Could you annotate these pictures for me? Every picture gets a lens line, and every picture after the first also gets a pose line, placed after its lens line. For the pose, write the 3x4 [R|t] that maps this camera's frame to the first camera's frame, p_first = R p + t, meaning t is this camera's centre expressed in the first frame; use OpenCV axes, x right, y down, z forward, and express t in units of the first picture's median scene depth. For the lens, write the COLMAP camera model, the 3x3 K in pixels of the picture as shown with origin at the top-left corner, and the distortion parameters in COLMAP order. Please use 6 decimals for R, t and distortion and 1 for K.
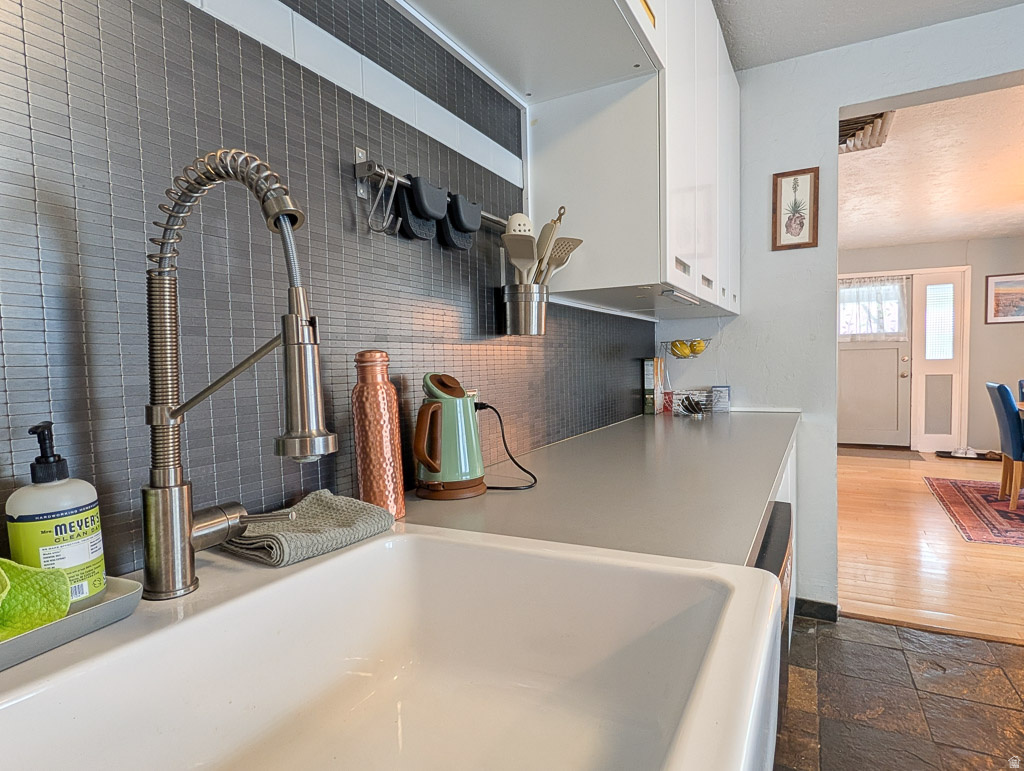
lens RADIAL K [[572.9, 0, 521.4], [0, 572.9, 395.8], [0, 0, 1]] dist [-0.001343, -0.000014]
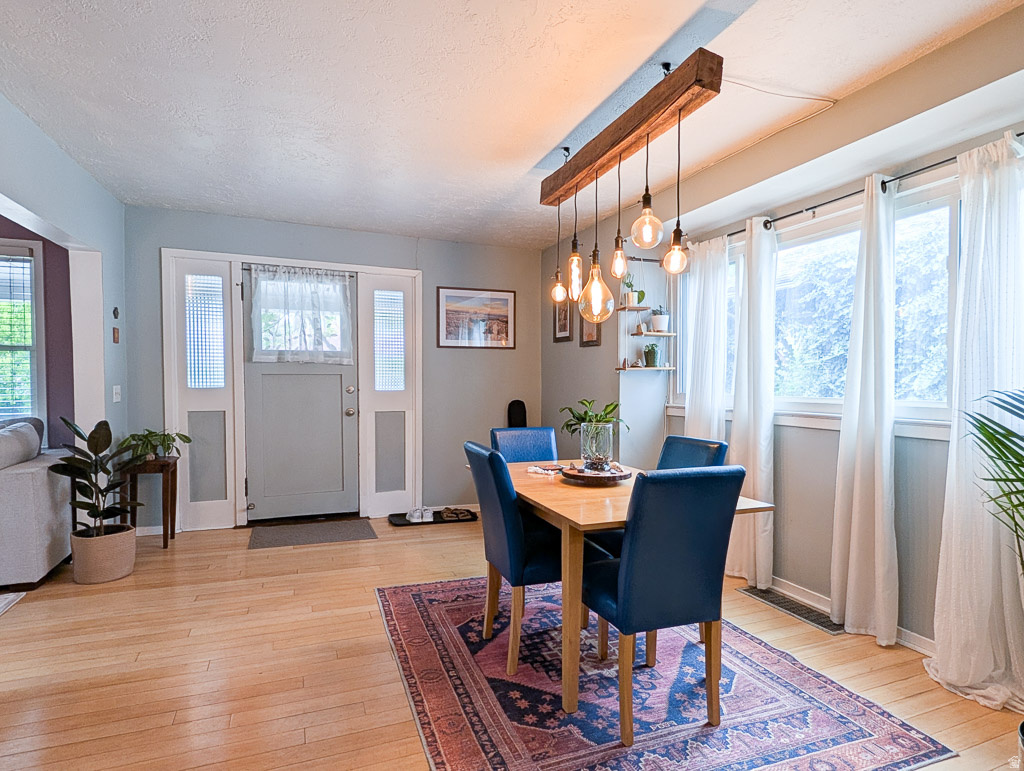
lens RADIAL K [[572.9, 0, 521.4], [0, 572.9, 395.8], [0, 0, 1]] dist [-0.001343, -0.000014]
pose [[0.648200, -0.001153, 0.761470, 0.692504], [0.025135, 0.999486, -0.019882, -0.096943], [-0.761056, 0.032027, 0.647896, 0.982508]]
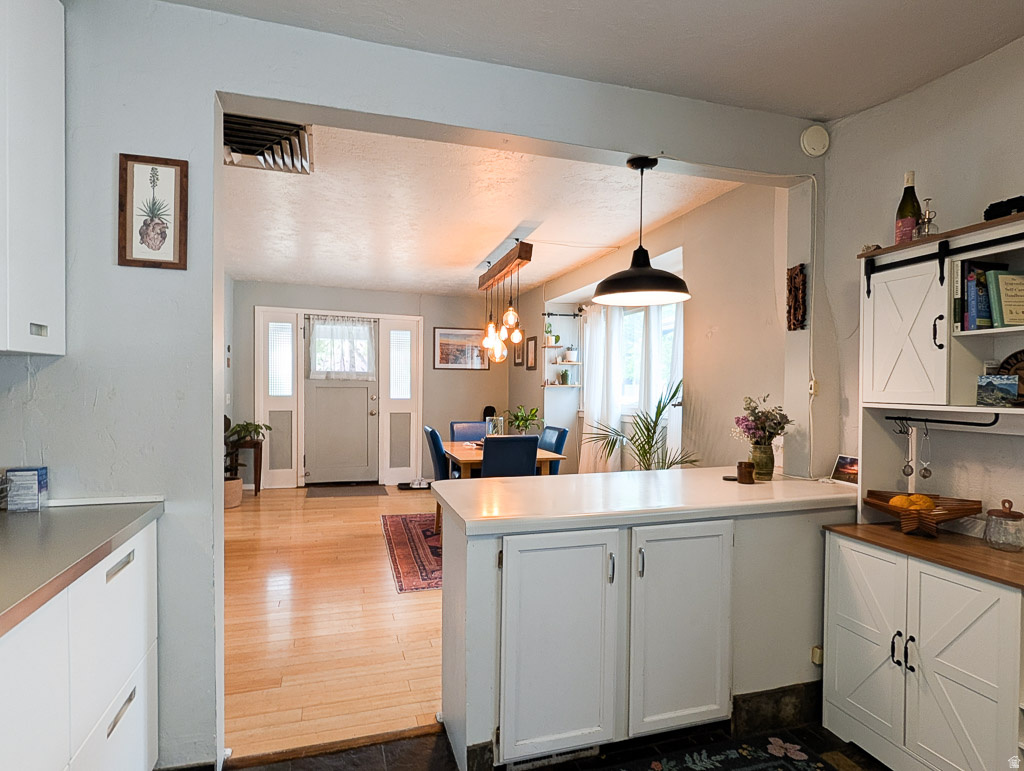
lens RADIAL K [[572.9, 0, 521.4], [0, 572.9, 395.8], [0, 0, 1]] dist [-0.001343, -0.000014]
pose [[0.698571, 0.017971, 0.715315, 0.280039], [0.012592, 0.999221, -0.037401, -0.065086], [-0.715430, 0.035135, 0.697801, 0.186470]]
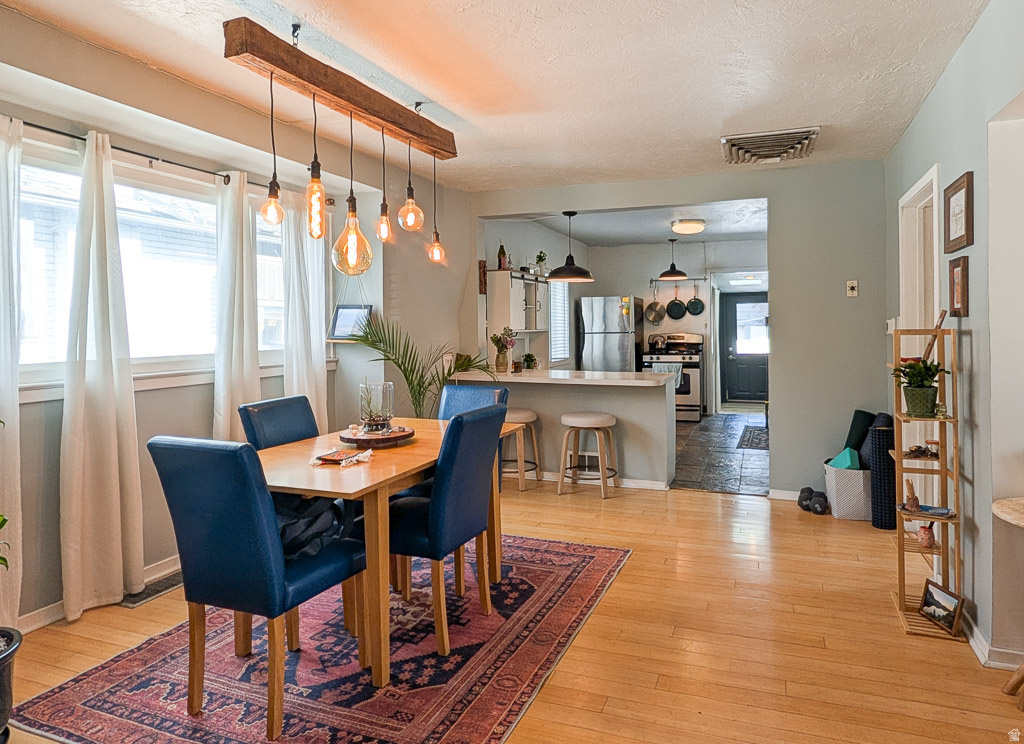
lens RADIAL K [[660.0, 0, 512.6], [0, 660.0, 325.3], [0, 0, 1]] dist [0.001710, 0.000645]
pose [[-0.994700, 0.031612, -0.097842, 1.404971], [0.025850, 0.997887, 0.059604, -0.220466], [0.099520, 0.056759, -0.993415, 2.641101]]
